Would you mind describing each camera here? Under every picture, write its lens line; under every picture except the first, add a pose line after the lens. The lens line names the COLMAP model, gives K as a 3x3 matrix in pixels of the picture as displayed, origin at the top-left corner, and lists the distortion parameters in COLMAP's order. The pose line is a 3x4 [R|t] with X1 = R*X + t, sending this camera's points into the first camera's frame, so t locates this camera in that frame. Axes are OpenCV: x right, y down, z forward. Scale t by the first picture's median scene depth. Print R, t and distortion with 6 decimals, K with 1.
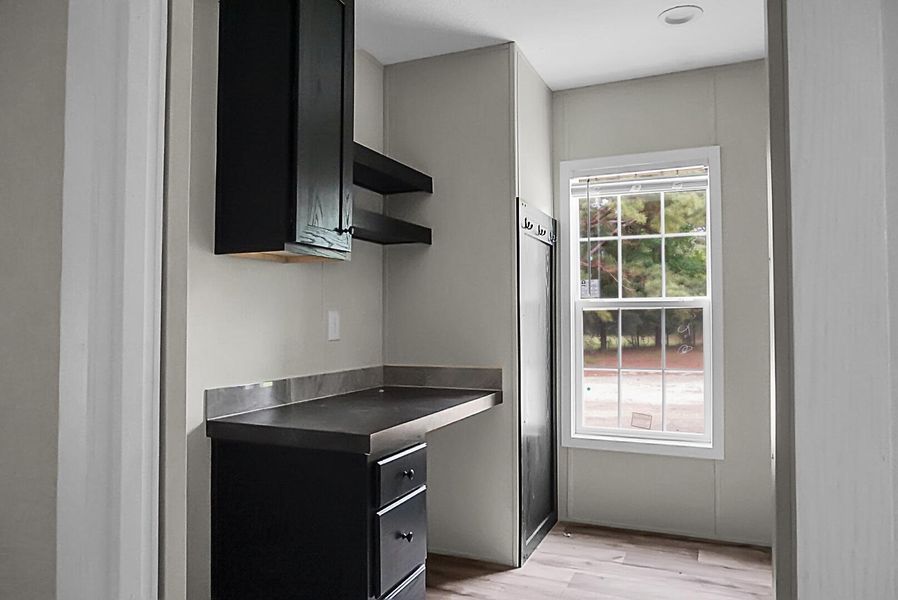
lens RADIAL K [[595.8, 0, 451.4], [0, 595.8, 297.4], [0, 0, 1]] dist [-0.052598, 0.033731]
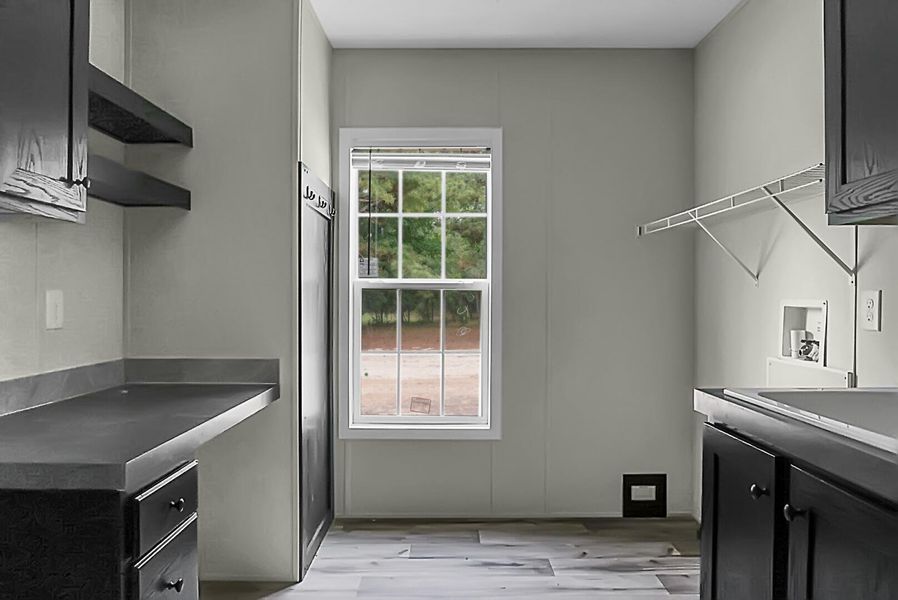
lens RADIAL K [[595.8, 0, 451.4], [0, 595.8, 297.4], [0, 0, 1]] dist [-0.052598, 0.033731]
pose [[0.911164, 0.005985, 0.412001, -0.040051], [-0.021785, 0.999196, 0.033666, -0.003292], [-0.411468, -0.039651, 0.910561, 0.105948]]
